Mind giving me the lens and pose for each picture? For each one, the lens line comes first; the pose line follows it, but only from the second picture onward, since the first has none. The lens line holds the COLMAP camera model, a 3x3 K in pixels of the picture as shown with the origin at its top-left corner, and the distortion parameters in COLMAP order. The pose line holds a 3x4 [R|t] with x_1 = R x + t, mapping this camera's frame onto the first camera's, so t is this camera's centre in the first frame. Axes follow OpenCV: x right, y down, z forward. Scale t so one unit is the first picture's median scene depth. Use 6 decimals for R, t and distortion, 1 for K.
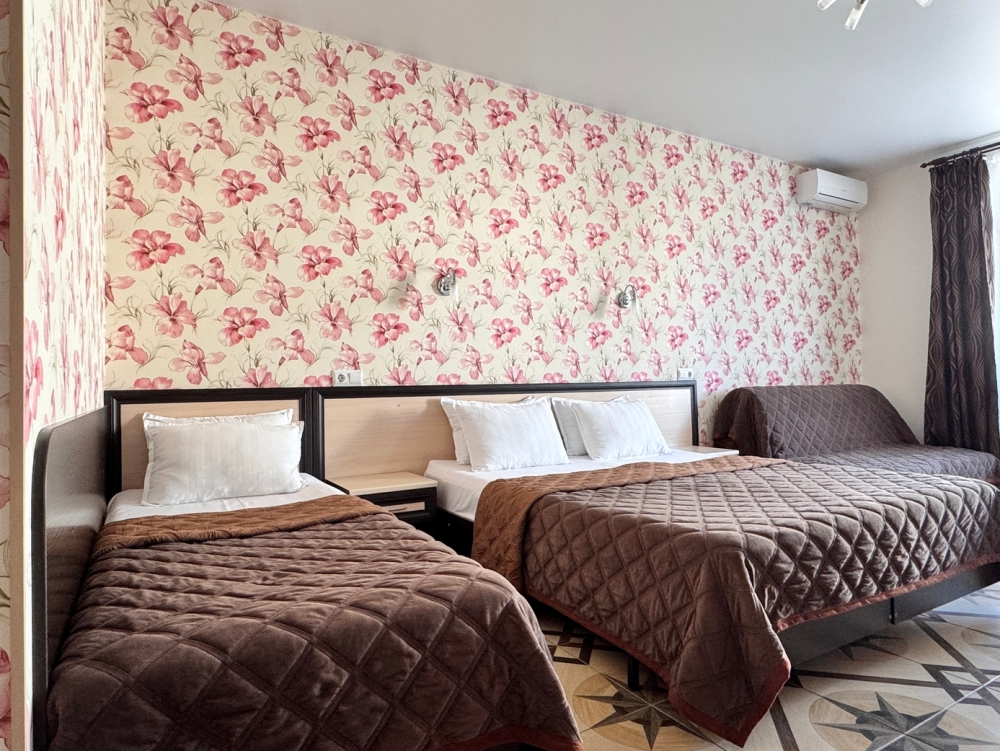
lens RADIAL K [[604.2, 0, 497.2], [0, 604.2, 373.5], [0, 0, 1]] dist [-0.006456, 0.006307]
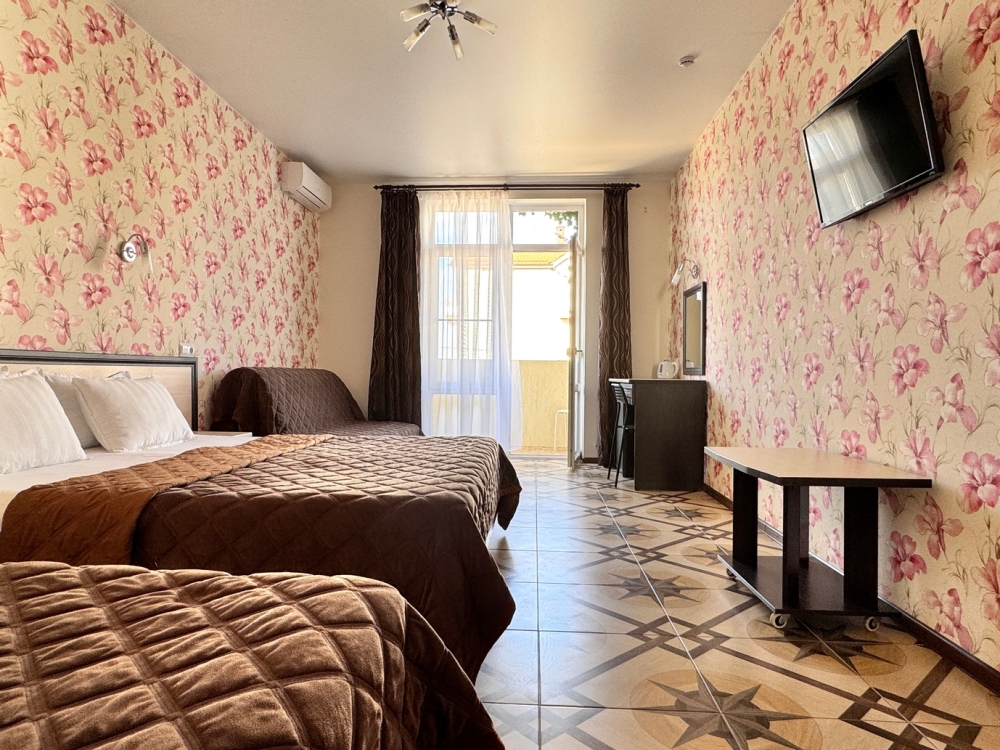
lens RADIAL K [[604.2, 0, 496.7], [0, 604.2, 375.2], [0, 0, 1]] dist [-0.006456, 0.006307]
pose [[0.558312, 0.020953, 0.829366, -0.173778], [-0.033804, 0.999425, -0.002493, 0.026488], [-0.828942, -0.026644, 0.558700, 0.148522]]
